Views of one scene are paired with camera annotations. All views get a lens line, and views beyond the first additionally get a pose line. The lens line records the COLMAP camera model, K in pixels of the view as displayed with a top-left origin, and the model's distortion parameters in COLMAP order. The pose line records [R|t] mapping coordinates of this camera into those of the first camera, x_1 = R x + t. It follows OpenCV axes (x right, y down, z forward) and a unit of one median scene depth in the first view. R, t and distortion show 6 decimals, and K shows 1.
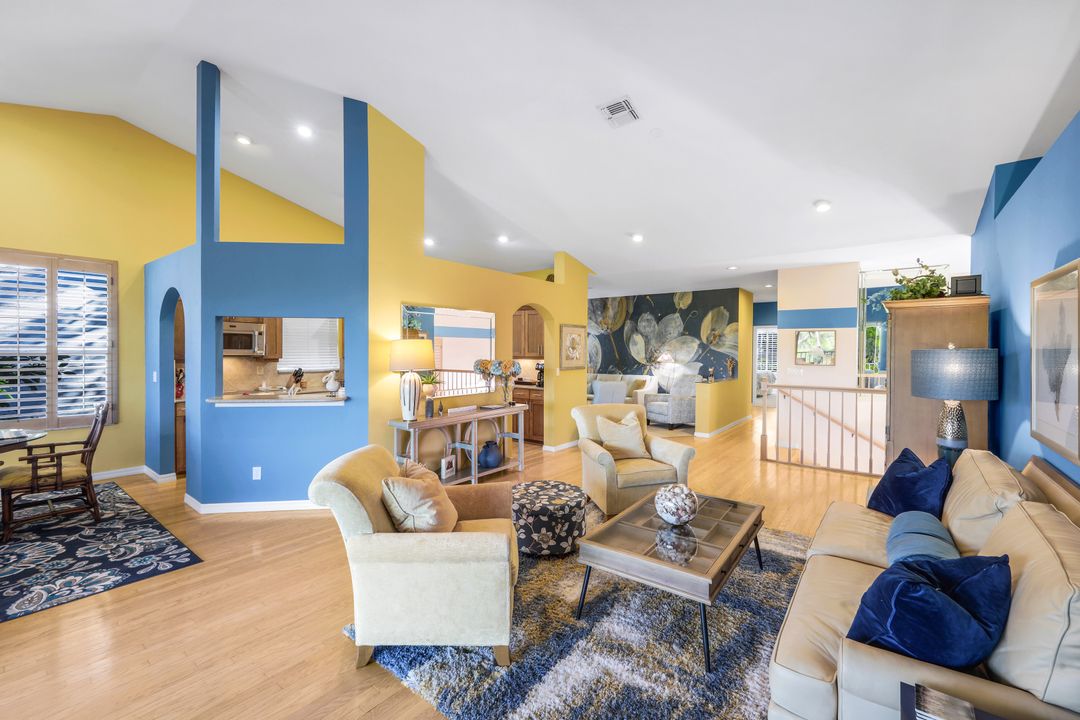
lens RADIAL K [[444.2, 0, 539.1], [0, 444.2, 345.2], [0, 0, 1]] dist [-0.000516, 0.000138]
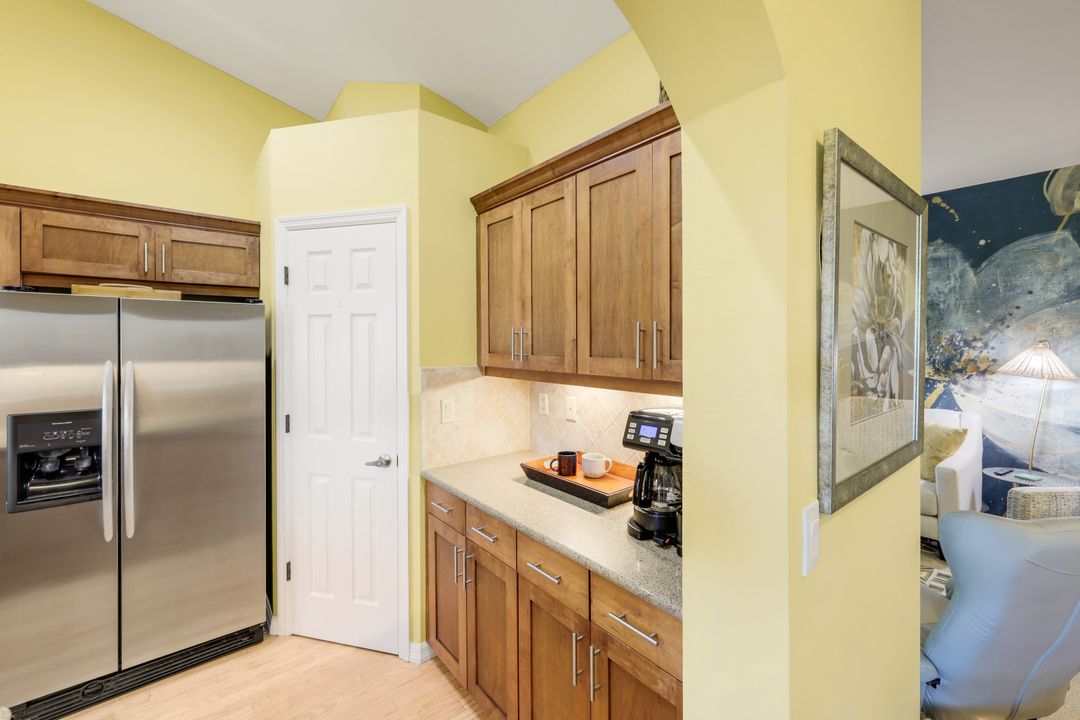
lens RADIAL K [[436.4, 0, 534.5], [0, 436.4, 343.3], [0, 0, 1]] dist [0.000934, 0.000418]
pose [[0.972114, -0.009533, -0.234315, -0.000738], [0.012585, 0.999854, 0.011532, 0.004796], [0.234171, -0.014160, 0.972092, 0.578967]]
